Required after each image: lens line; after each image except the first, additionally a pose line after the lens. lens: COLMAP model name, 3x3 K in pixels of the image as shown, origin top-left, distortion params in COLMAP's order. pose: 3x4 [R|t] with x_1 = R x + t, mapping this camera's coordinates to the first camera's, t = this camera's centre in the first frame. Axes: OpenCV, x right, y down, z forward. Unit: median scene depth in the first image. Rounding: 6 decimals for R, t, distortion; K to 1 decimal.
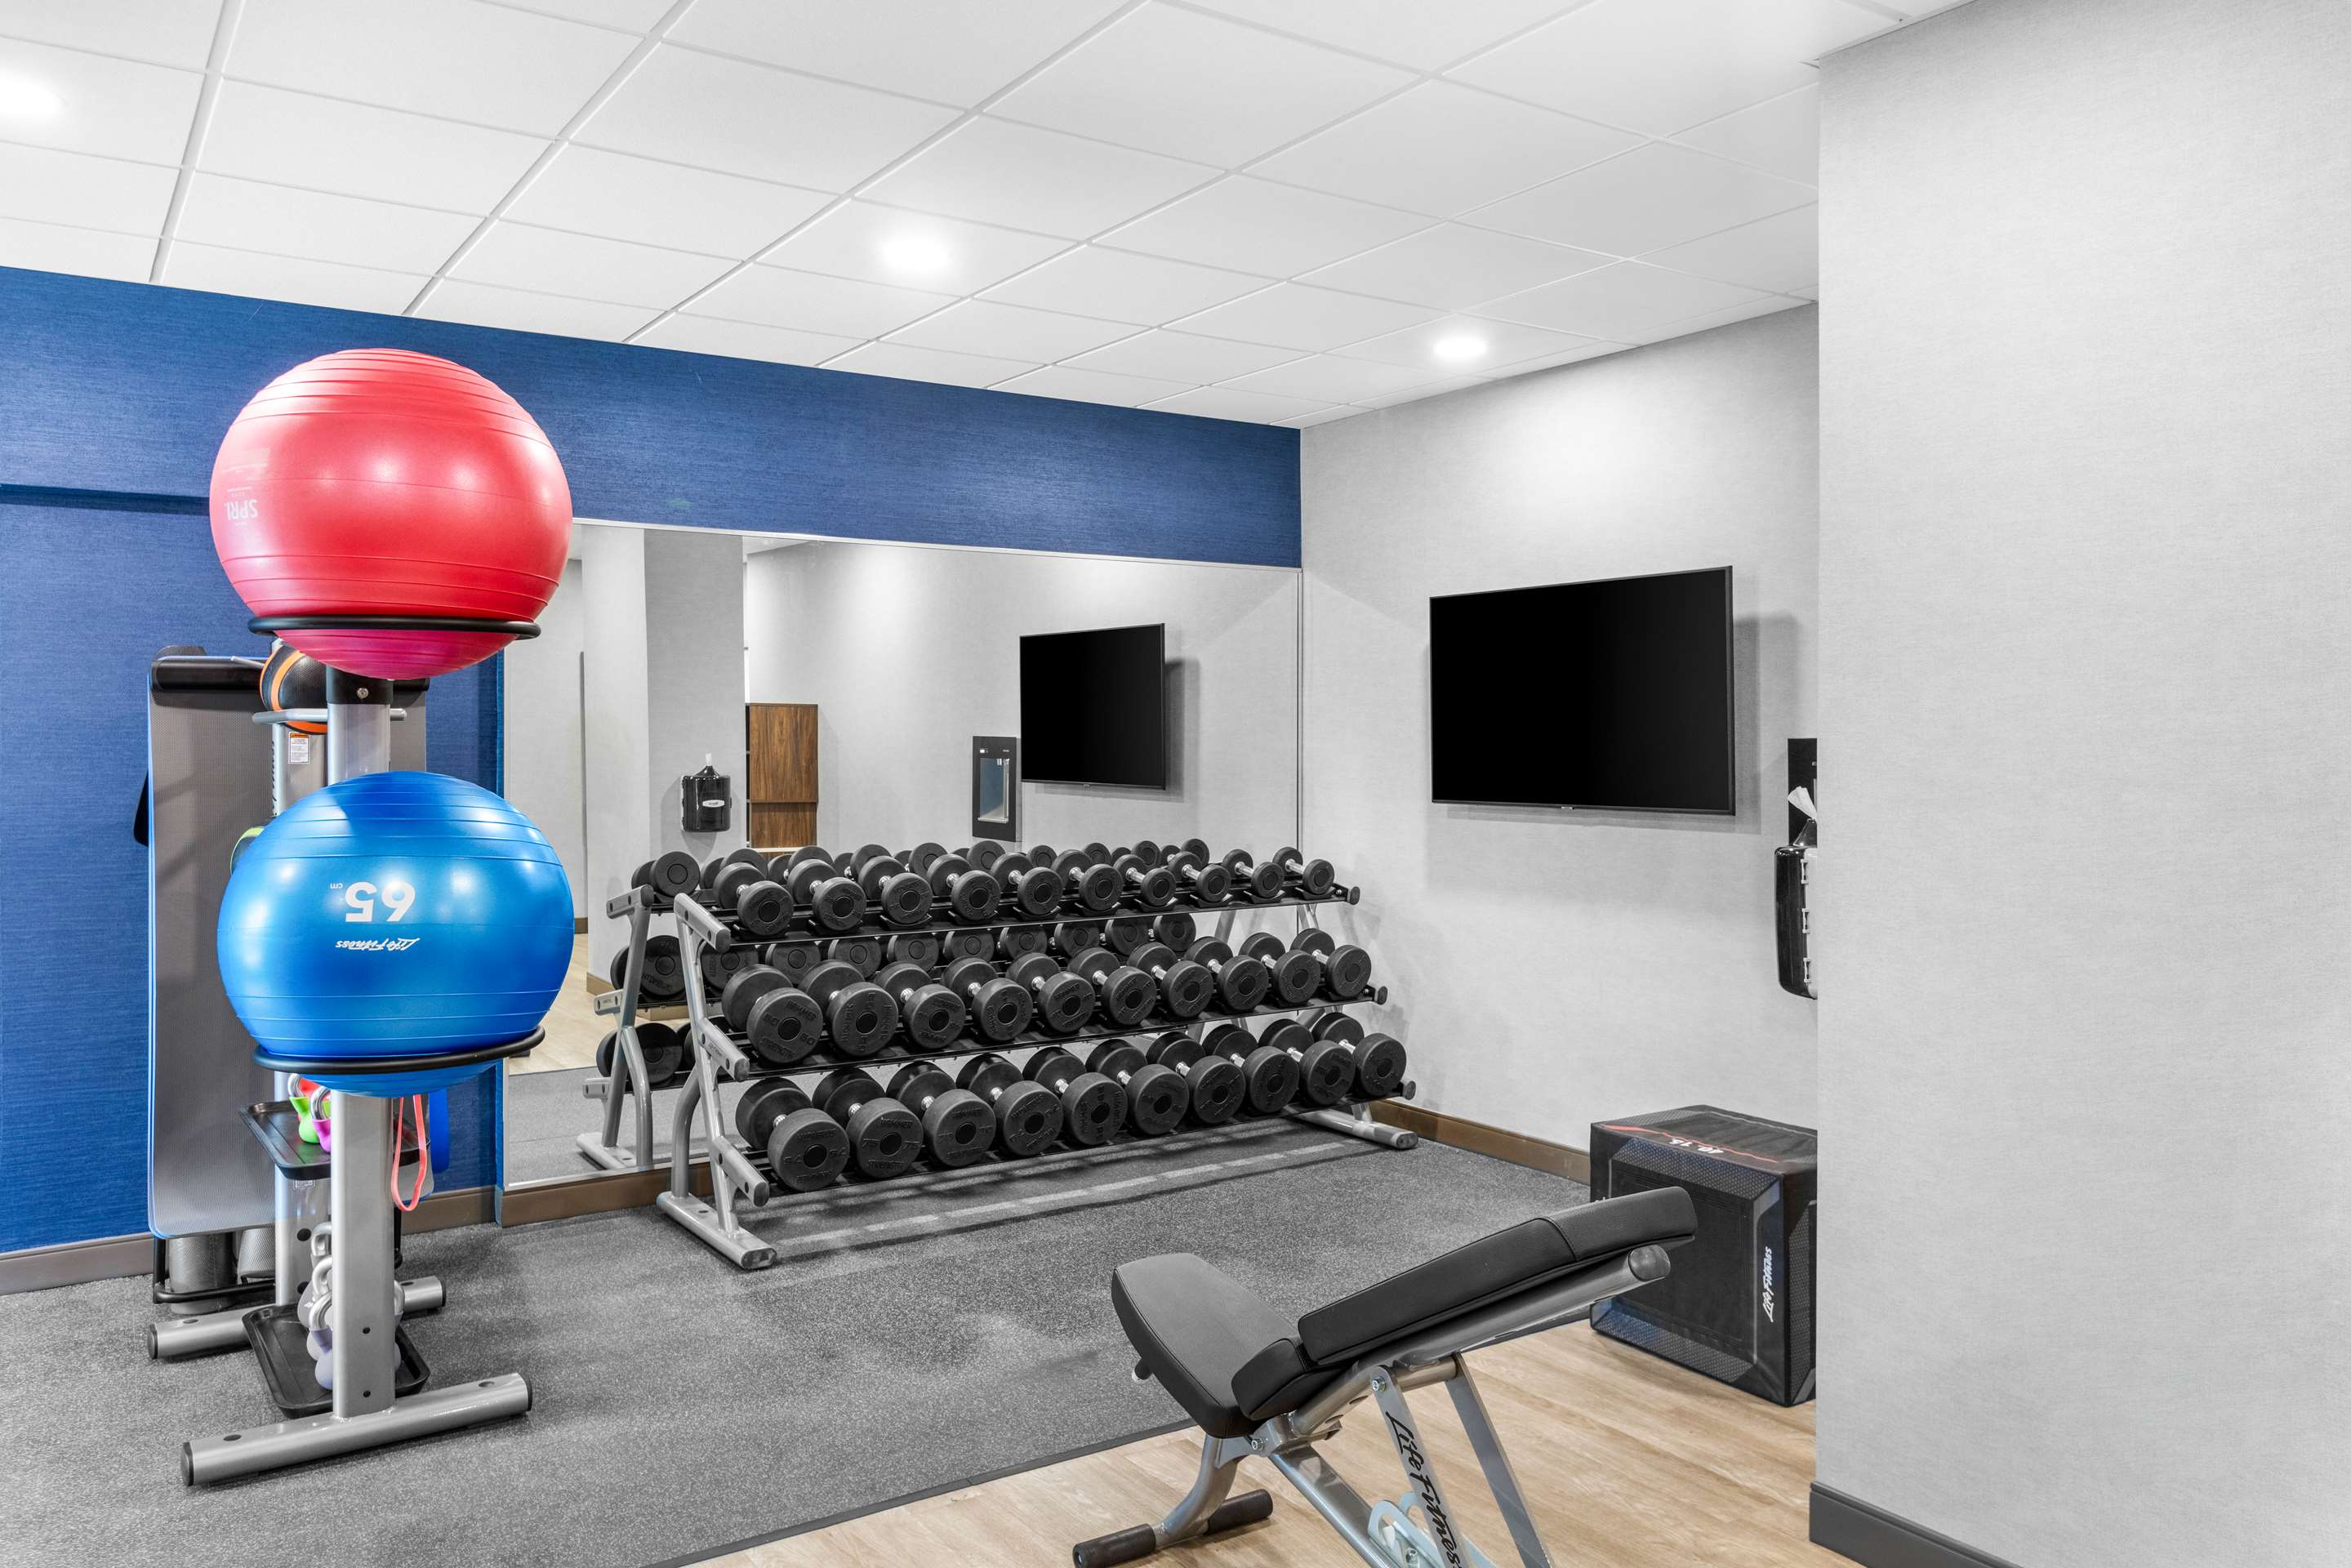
lens RADIAL K [[1671.6, 0, 1172.7], [0, 1671.6, 772.1], [0, 0, 1]] dist [-0.017811, -0.001115]
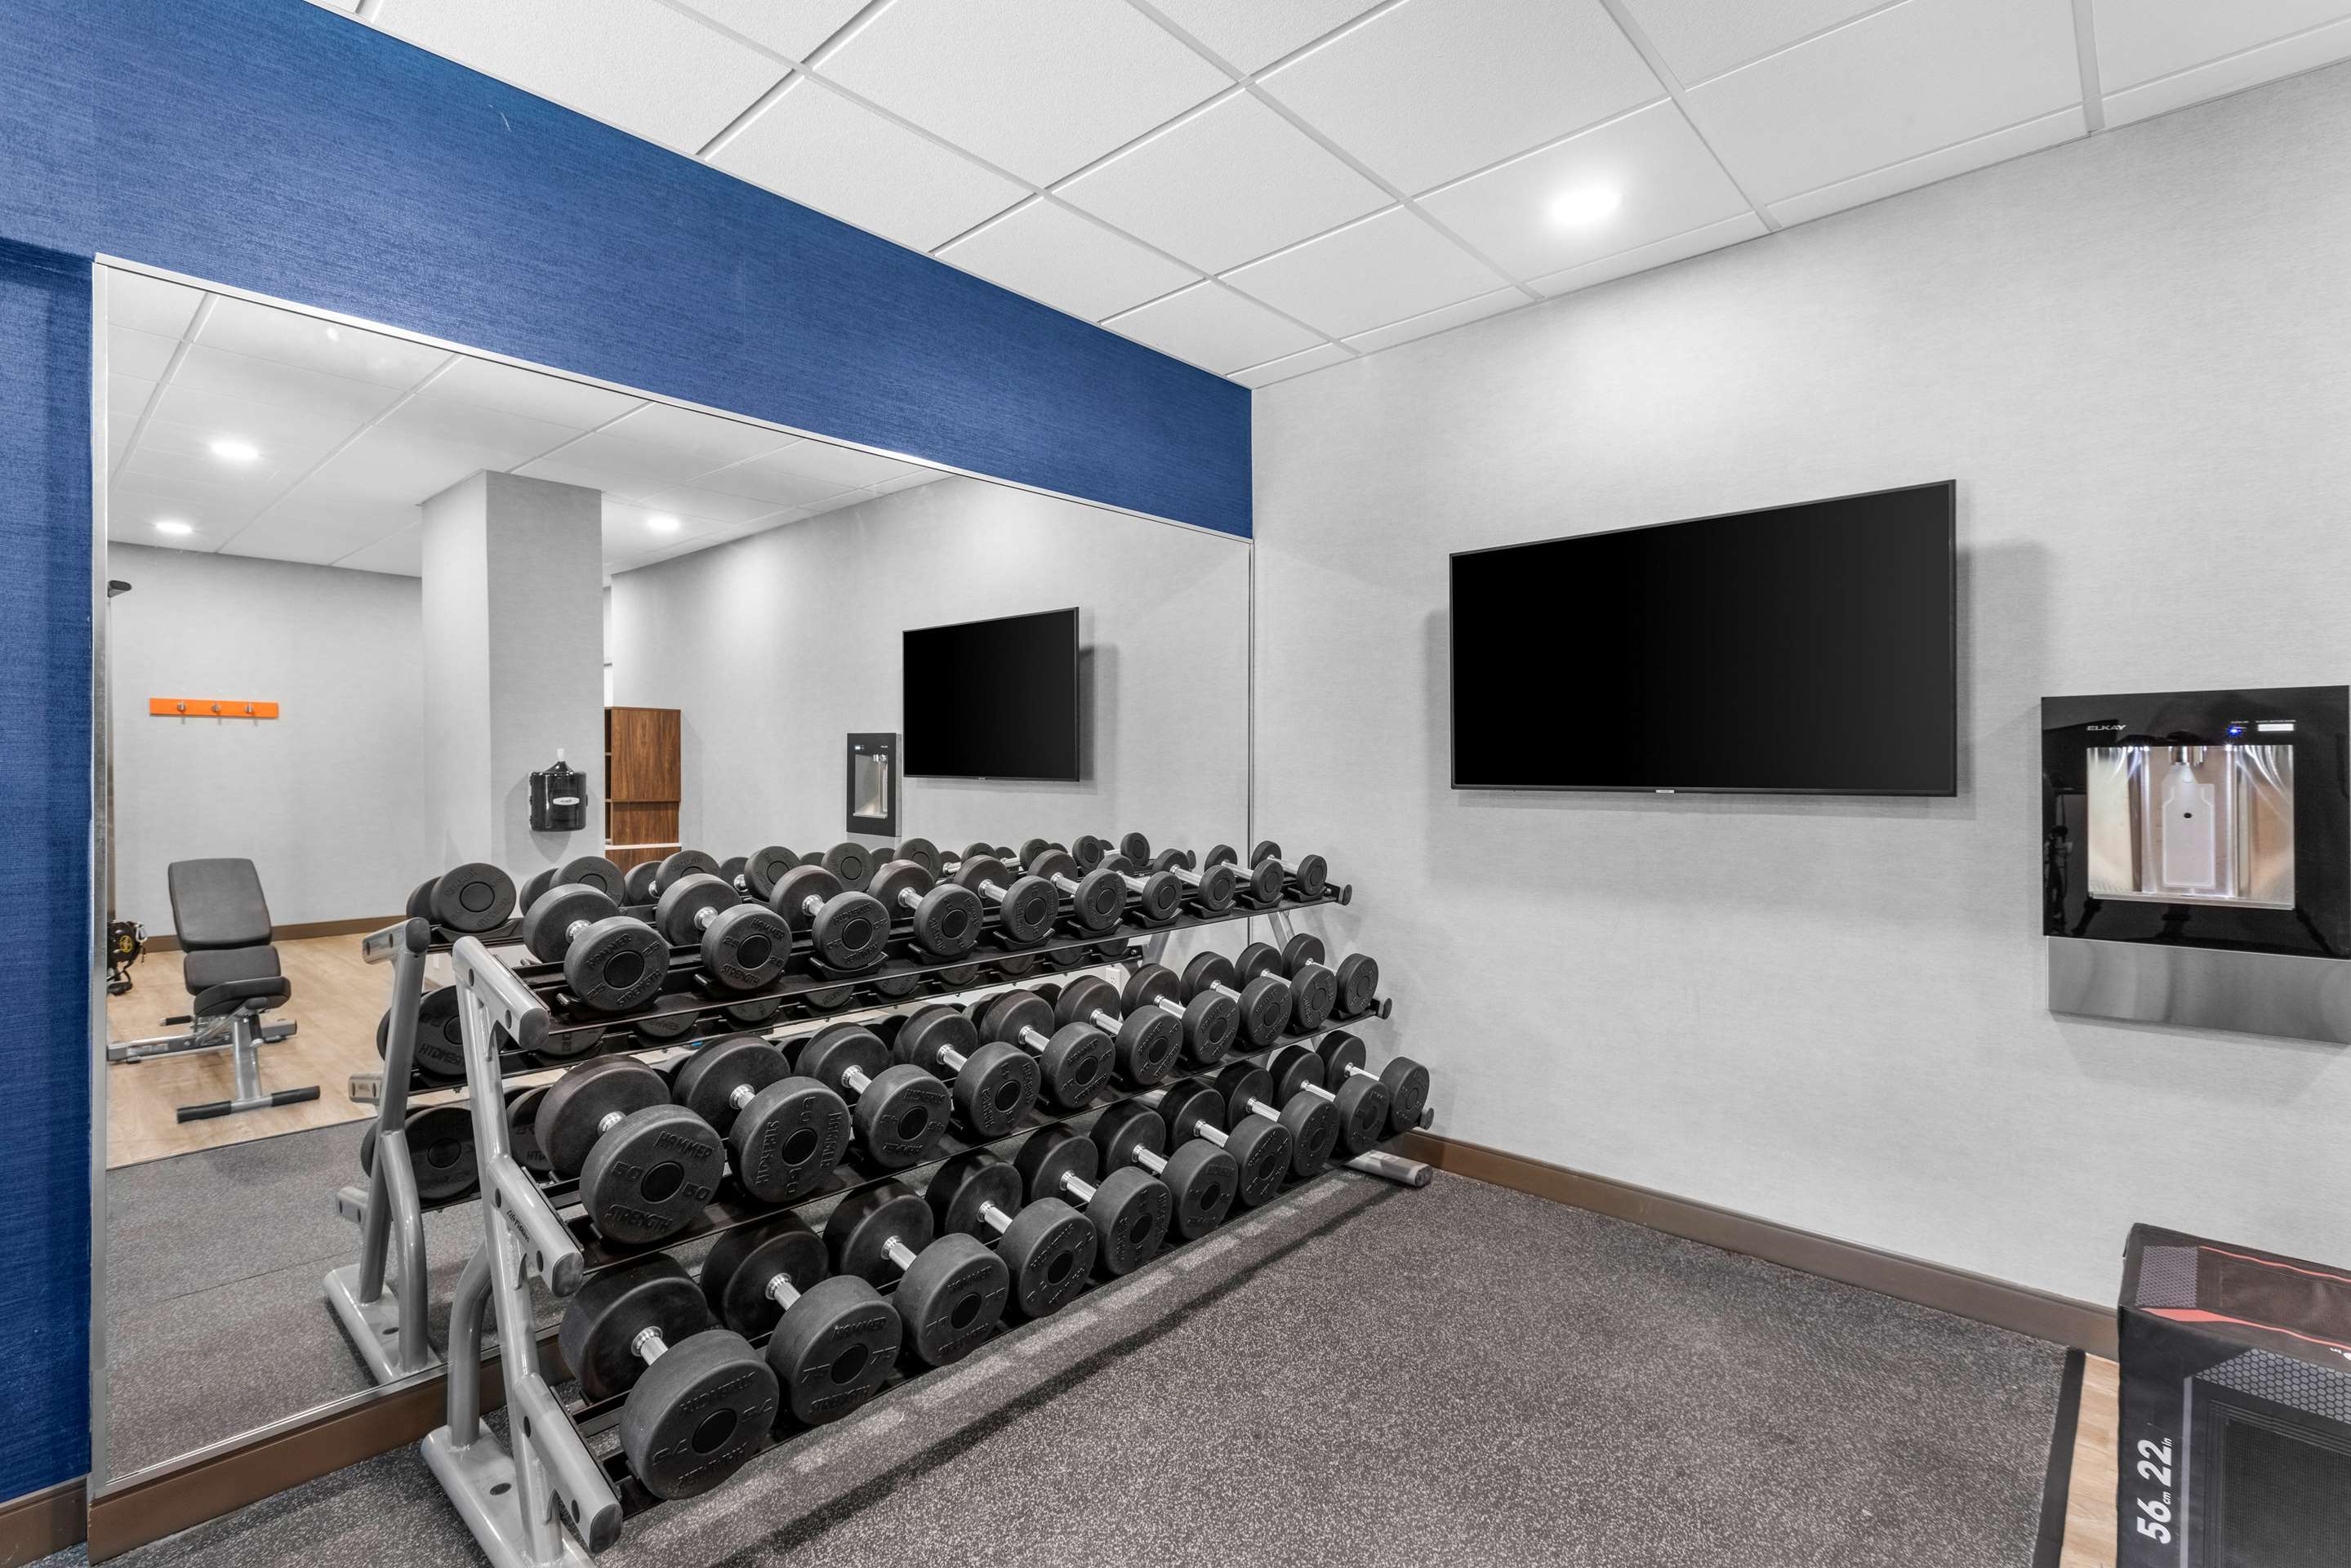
lens RADIAL K [[1070.1, 0, 1170.3], [0, 1070.1, 775.8], [0, 0, 1]] dist [0.002653, -0.001178]
pose [[0.974031, -0.001346, 0.226412, -0.116391], [0.003199, 0.999964, -0.007821, 0.015630], [-0.226393, 0.008343, 0.974000, 0.489792]]
